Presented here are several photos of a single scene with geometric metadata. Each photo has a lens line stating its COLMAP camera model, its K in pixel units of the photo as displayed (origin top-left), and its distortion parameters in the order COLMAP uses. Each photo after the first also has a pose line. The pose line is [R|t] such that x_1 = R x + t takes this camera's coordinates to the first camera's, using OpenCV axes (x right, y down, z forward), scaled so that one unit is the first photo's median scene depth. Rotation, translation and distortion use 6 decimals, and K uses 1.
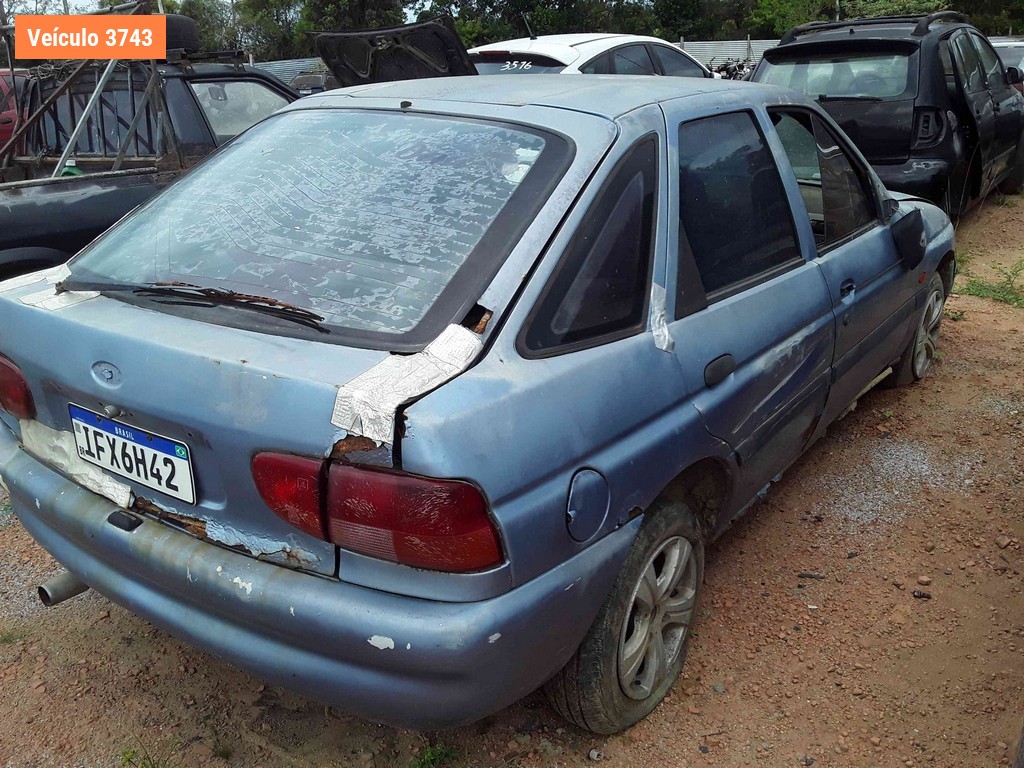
lens RADIAL K [[933.3, 0, 521.6], [0, 933.3, 397.8], [0, 0, 1]] dist [0.105332, -0.237595]
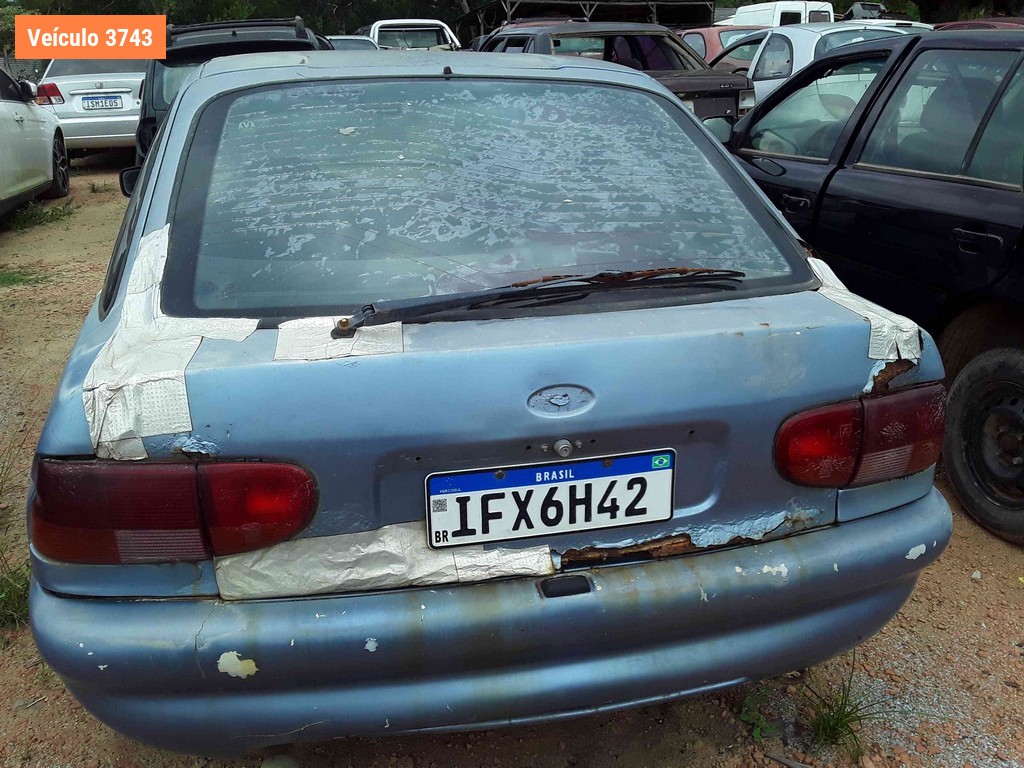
lens RADIAL K [[933.3, 0, 521.6], [0, 933.3, 397.8], [0, 0, 1]] dist [0.105332, -0.237595]
pose [[0.651676, -0.252669, 0.715176, -0.981939], [0.266640, 0.959018, 0.095853, -0.106046], [-0.710086, 0.128229, 0.692340, 0.478945]]
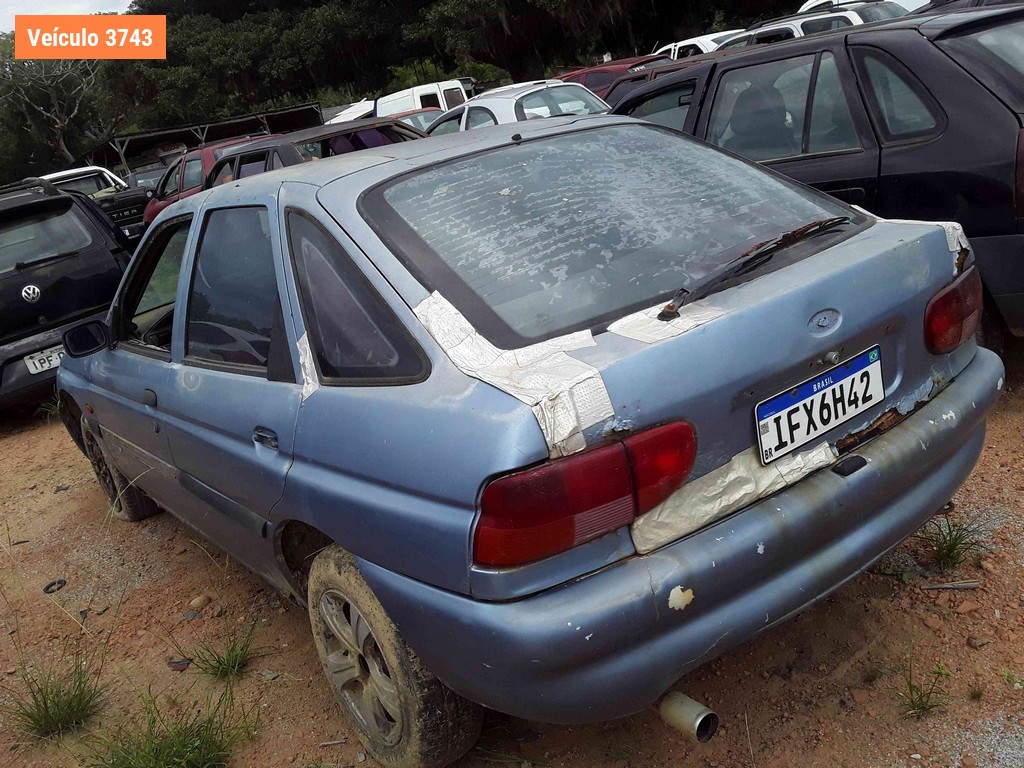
lens RADIAL K [[933.3, 0, 521.6], [0, 933.3, 397.8], [0, 0, 1]] dist [0.105332, -0.237595]
pose [[0.300187, -0.325653, 0.896570, -1.442507], [0.512423, 0.847834, 0.136383, -0.256239], [-0.804556, 0.418483, 0.421381, 0.845421]]
